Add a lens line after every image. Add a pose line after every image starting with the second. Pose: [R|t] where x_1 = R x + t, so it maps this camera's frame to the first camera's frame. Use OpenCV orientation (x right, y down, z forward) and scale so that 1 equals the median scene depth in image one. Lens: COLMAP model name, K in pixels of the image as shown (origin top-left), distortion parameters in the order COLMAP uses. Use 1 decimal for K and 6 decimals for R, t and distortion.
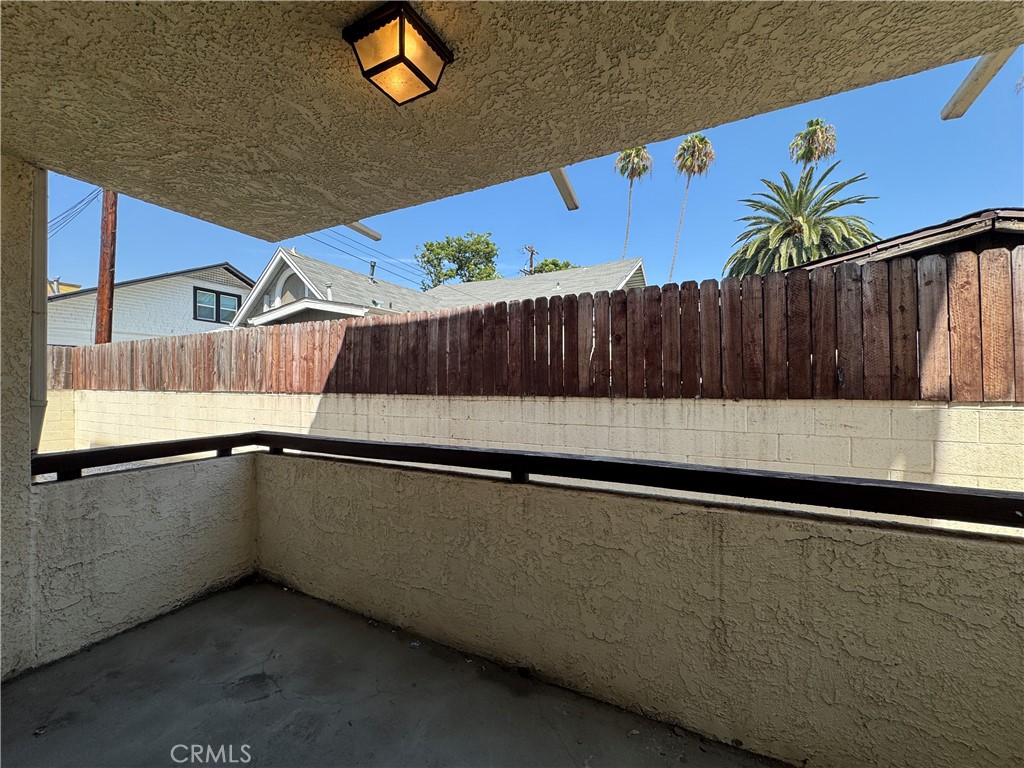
lens RADIAL K [[408.8, 0, 515.8], [0, 408.8, 382.0], [0, 0, 1]] dist [0.005364, -0.000096]
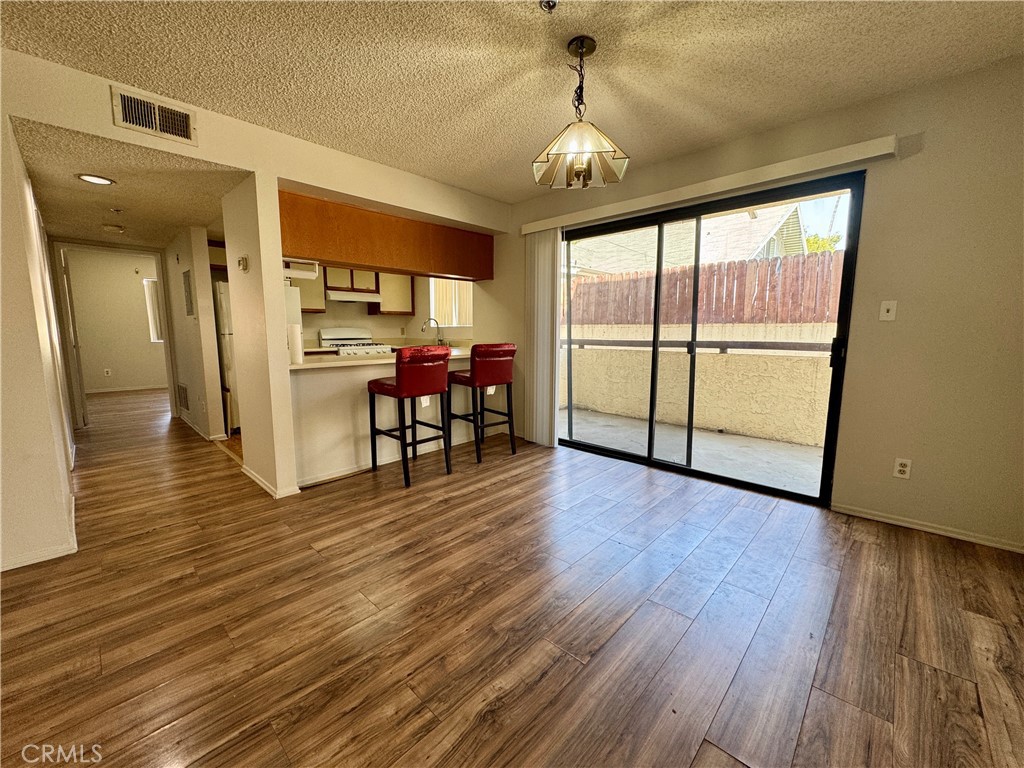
lens RADIAL K [[408.8, 0, 507.7], [0, 408.8, 378.7], [0, 0, 1]] dist [0.005364, -0.000096]
pose [[0.955724, 0.037894, -0.291815, -0.496804], [-0.001621, 0.992337, 0.123554, 0.104156], [0.294260, -0.117611, 0.948461, -1.666391]]
